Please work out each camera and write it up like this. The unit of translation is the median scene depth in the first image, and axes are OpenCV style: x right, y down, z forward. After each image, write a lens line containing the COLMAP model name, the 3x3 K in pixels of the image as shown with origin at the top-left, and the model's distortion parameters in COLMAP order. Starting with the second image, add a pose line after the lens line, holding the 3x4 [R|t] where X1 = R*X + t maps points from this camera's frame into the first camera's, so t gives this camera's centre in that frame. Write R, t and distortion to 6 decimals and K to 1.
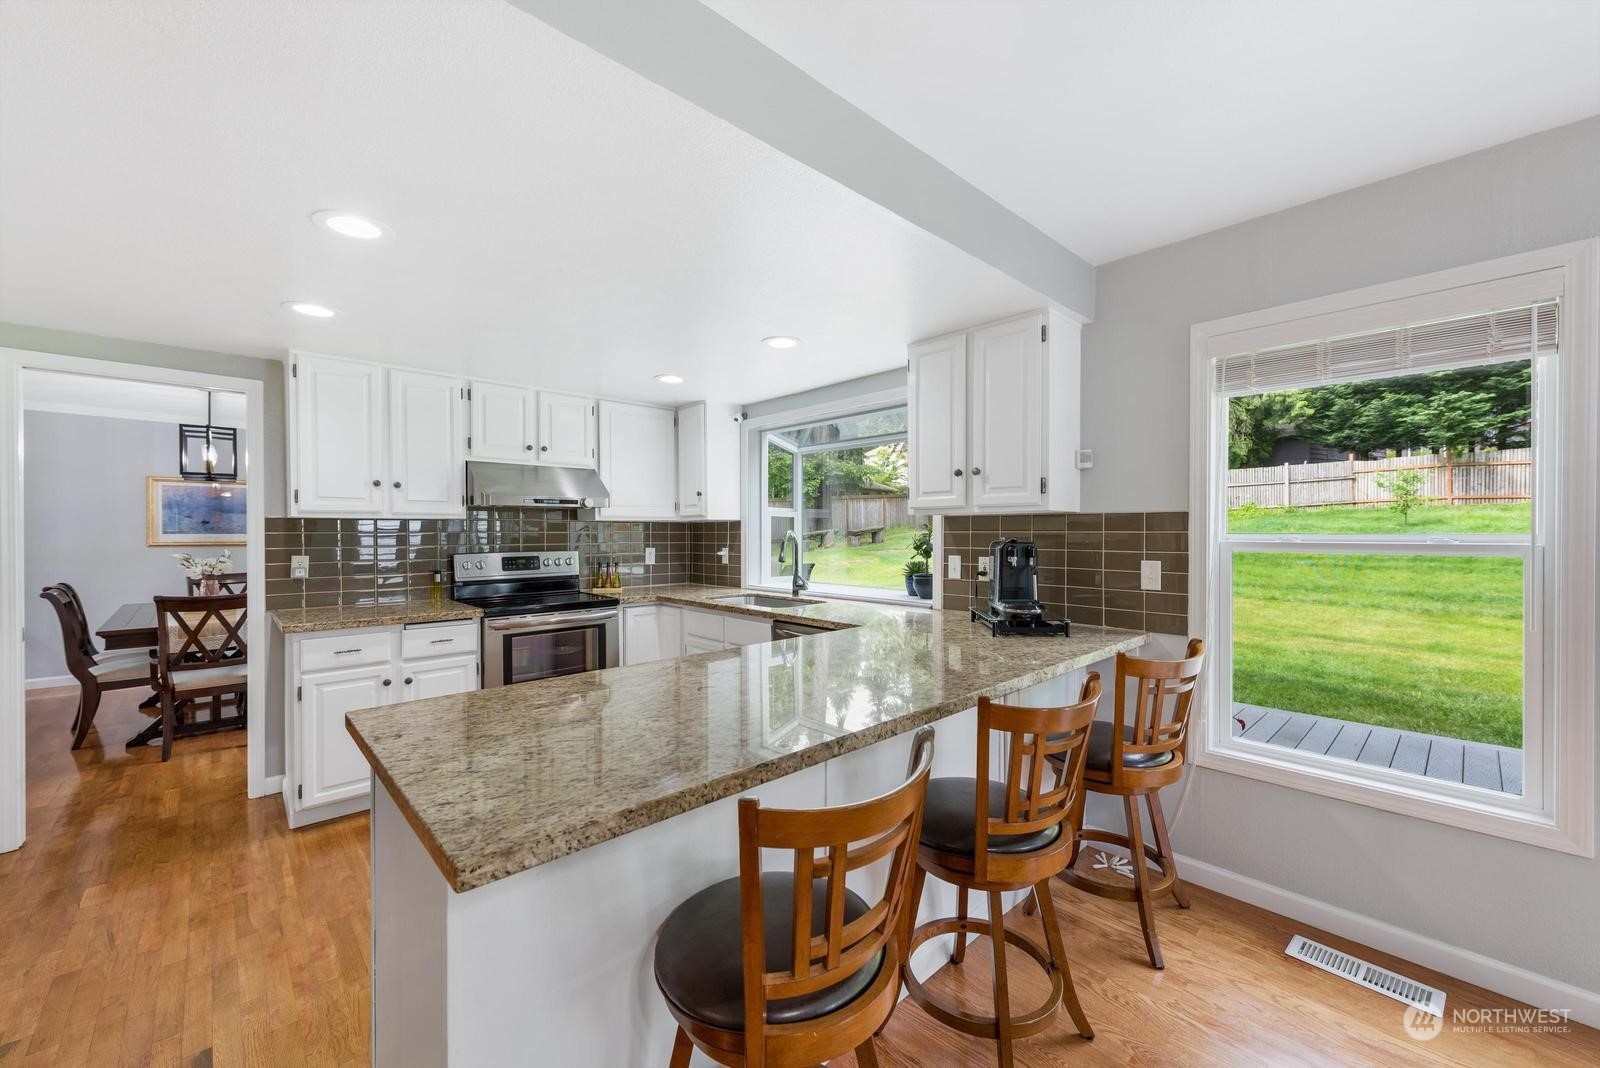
lens RADIAL K [[630.8, 0, 804.5], [0, 630.8, 538.2], [0, 0, 1]] dist [0.009998, -0.000024]
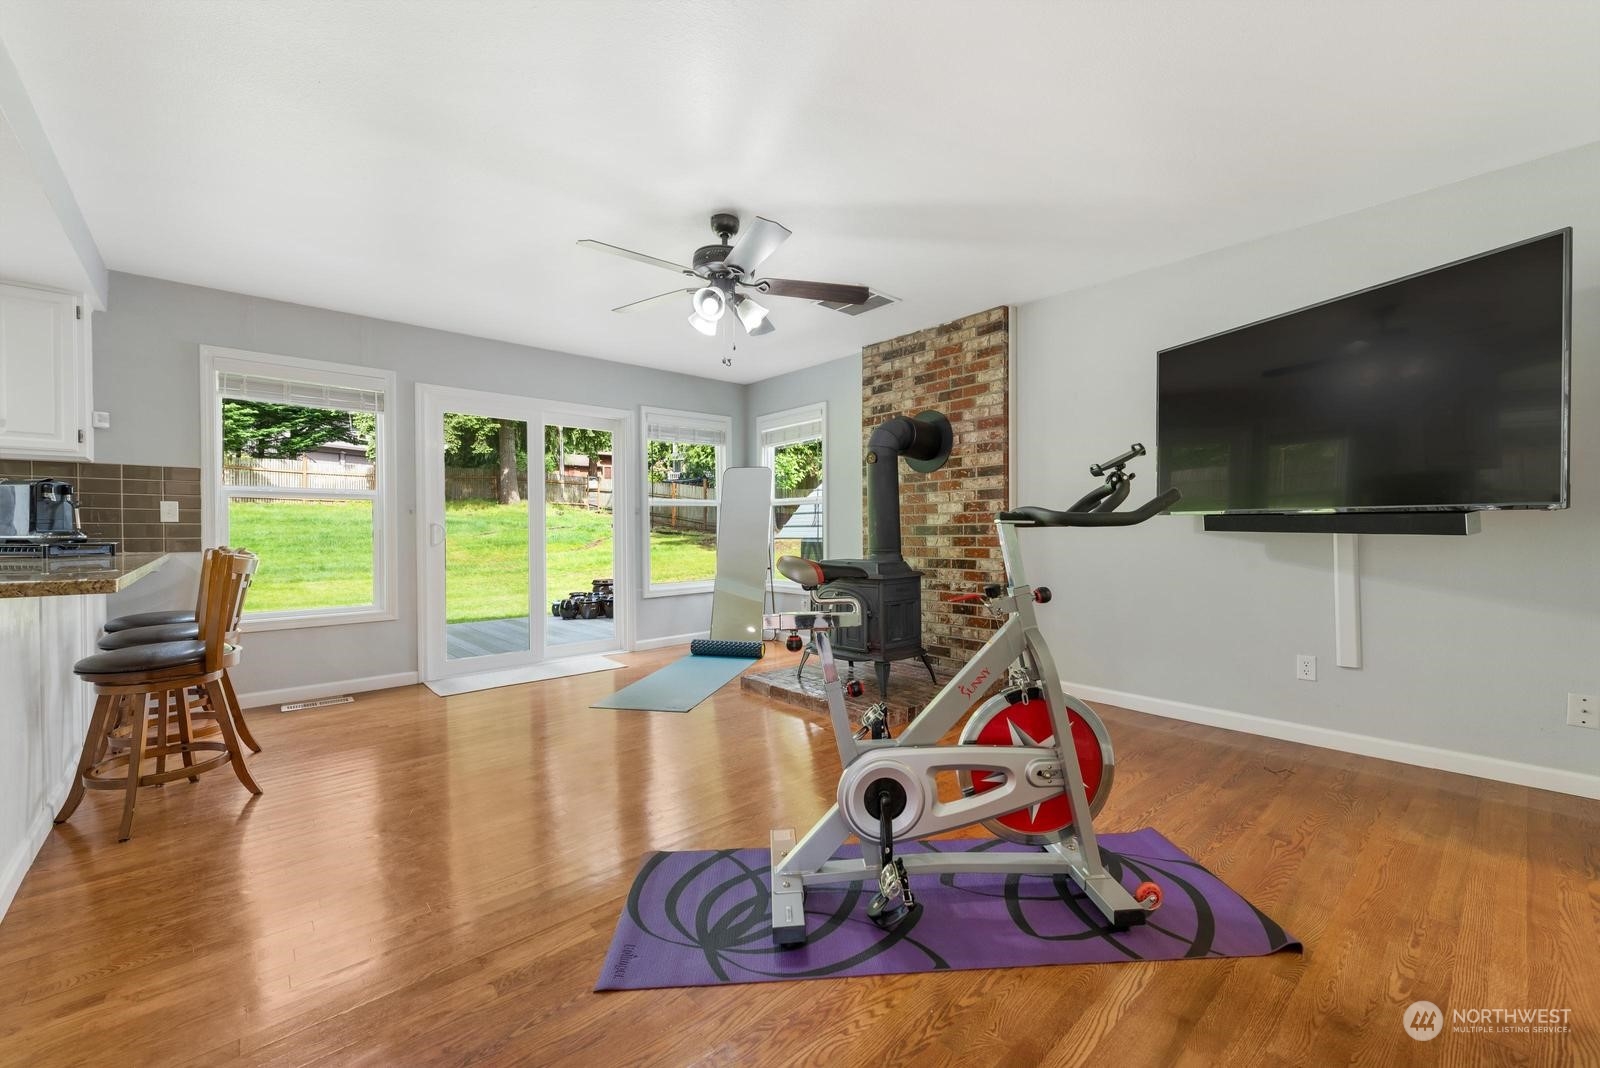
lens RADIAL K [[660.2, 0, 801.9], [0, 660.2, 534.3], [0, 0, 1]] dist [0.000102, -0.000032]
pose [[0.035712, -0.002097, 0.999360, -0.402560], [0.013824, 0.999903, 0.001604, 0.058324], [-0.999267, 0.013758, 0.035737, -0.210879]]
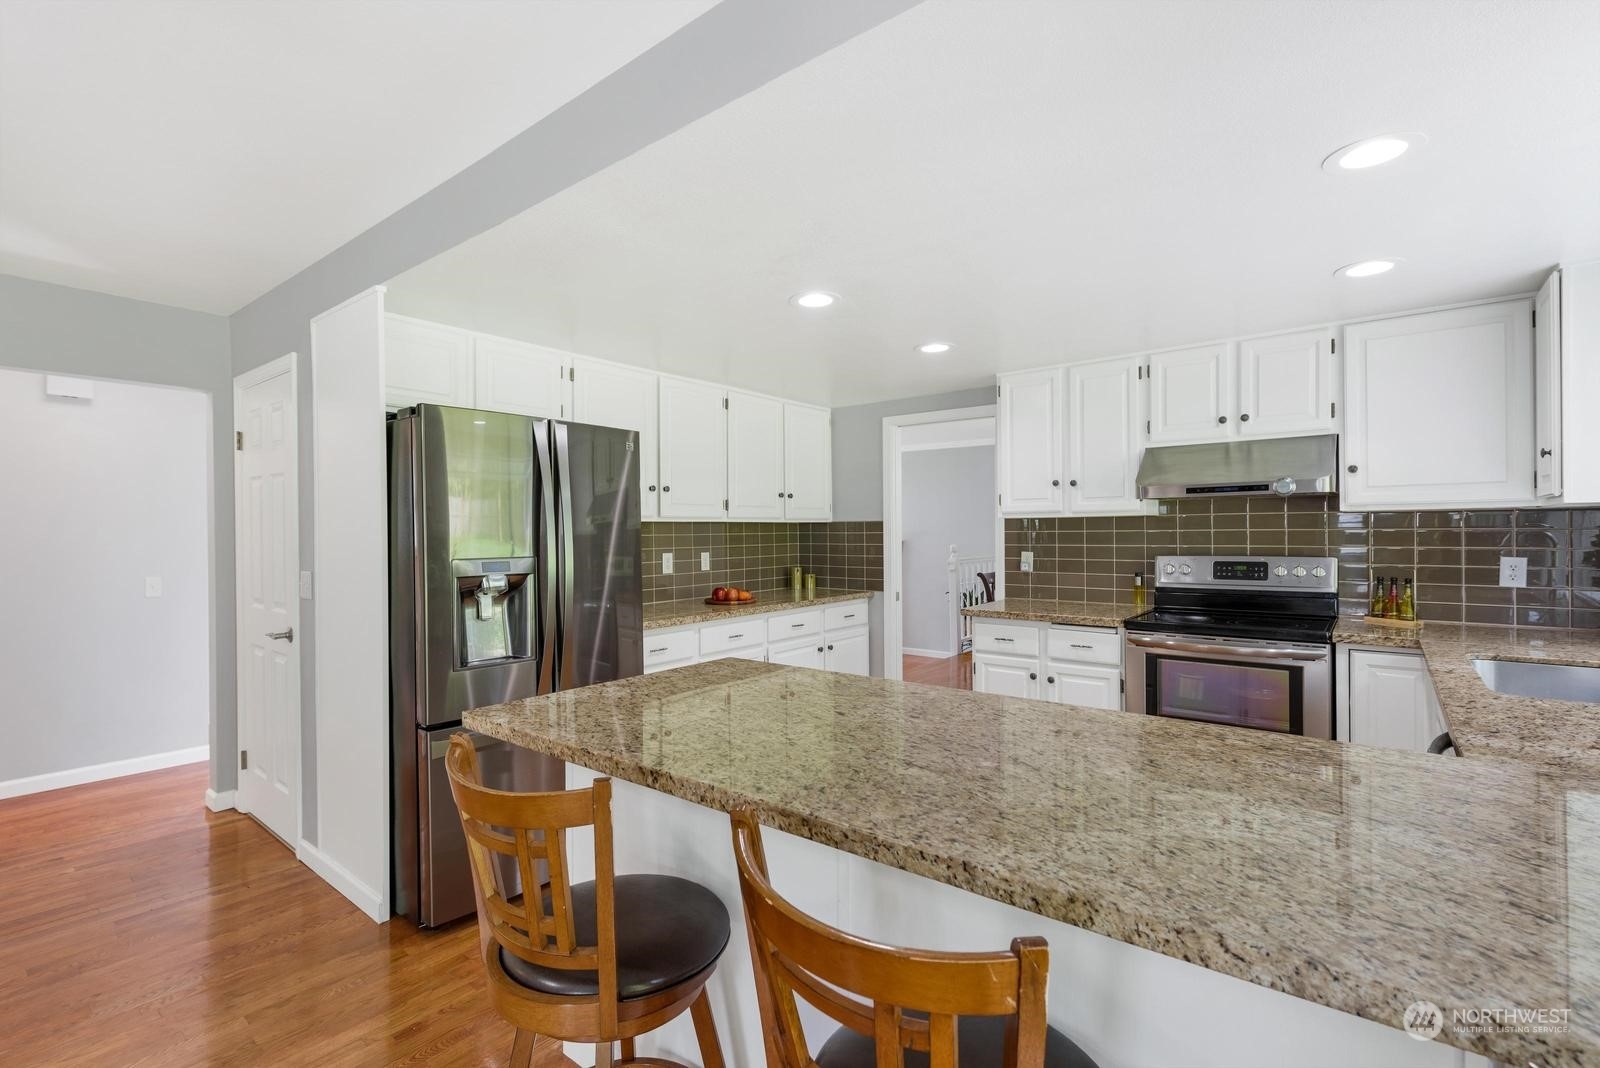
lens RADIAL K [[732.5, 0, 800.0], [0, 732.5, 535.8], [0, 0, 1]] dist [0.004035, 0.000062]
pose [[0.128427, 0.004866, -0.991707, 0.407314], [-0.004648, 0.999980, 0.004305, -0.004178], [0.991708, 0.004056, 0.128447, 0.401529]]
